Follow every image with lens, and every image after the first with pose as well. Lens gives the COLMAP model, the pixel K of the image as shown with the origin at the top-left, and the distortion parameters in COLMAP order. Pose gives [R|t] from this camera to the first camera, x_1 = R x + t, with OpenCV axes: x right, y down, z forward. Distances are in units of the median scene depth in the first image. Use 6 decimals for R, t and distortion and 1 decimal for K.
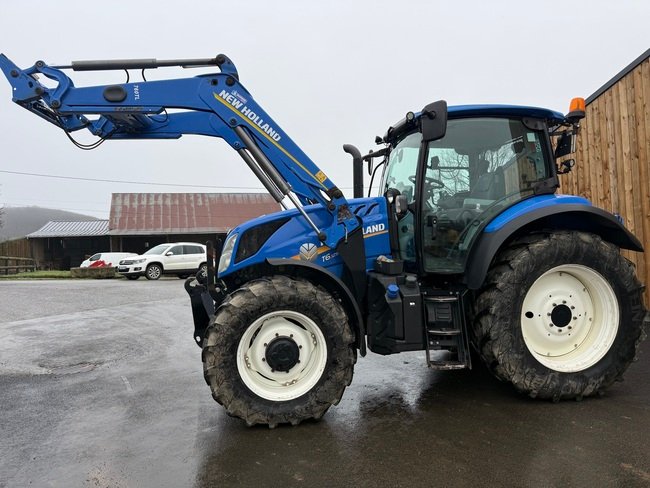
lens RADIAL K [[454.2, 0, 323.8], [0, 454.2, 244.9], [0, 0, 1]] dist [0.110138, -0.158201]
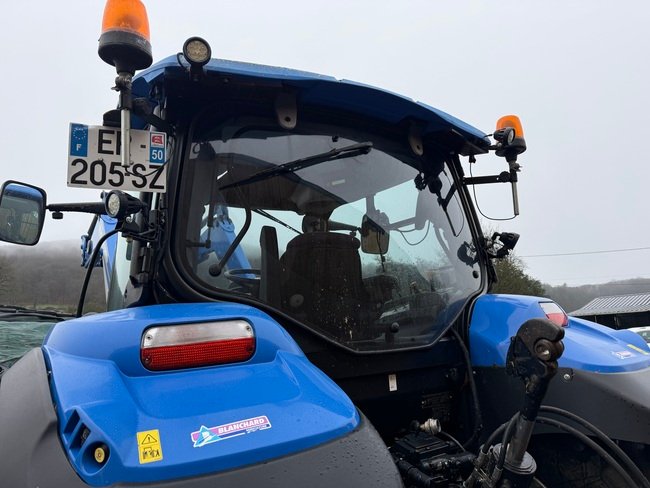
lens RADIAL K [[454.2, 0, 323.8], [0, 454.2, 244.9], [0, 0, 1]] dist [0.110138, -0.158201]
pose [[0.388509, -0.168194, -0.905965, 0.888653], [0.023554, 0.984691, -0.172708, -0.098038], [0.921144, 0.045759, 0.386523, 1.042955]]
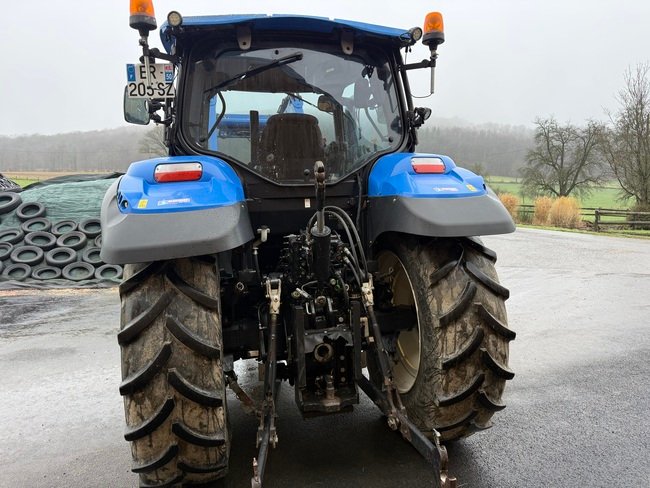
lens RADIAL K [[453.8, 0, 325.0], [0, 453.8, 244.0], [0, 0, 1]] dist [0.059721, -0.069774]
pose [[0.083528, 0.104645, -0.990996, 1.227601], [0.003085, 0.994439, 0.105269, -0.058748], [0.996501, -0.011851, 0.082740, 1.223155]]
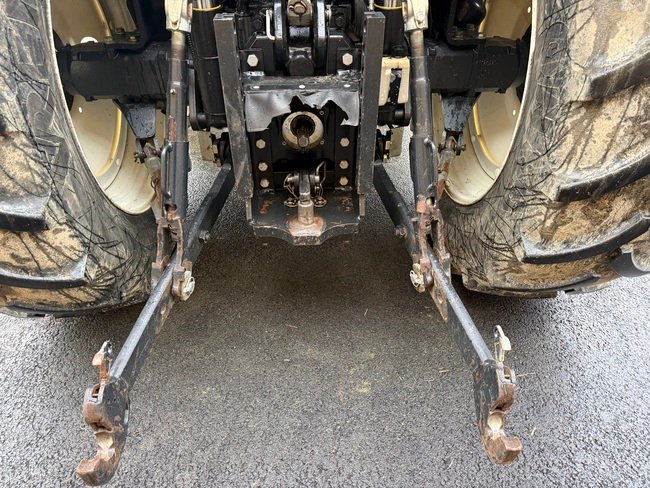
lens RADIAL K [[453.8, 0, 325.0], [0, 453.8, 244.0], [0, 0, 1]] dist [0.059721, -0.069774]
pose [[-0.100290, 0.615797, -0.781496, 0.898997], [-0.029806, 0.783244, 0.620999, 0.028773], [0.994512, 0.085573, -0.060198, 1.311270]]
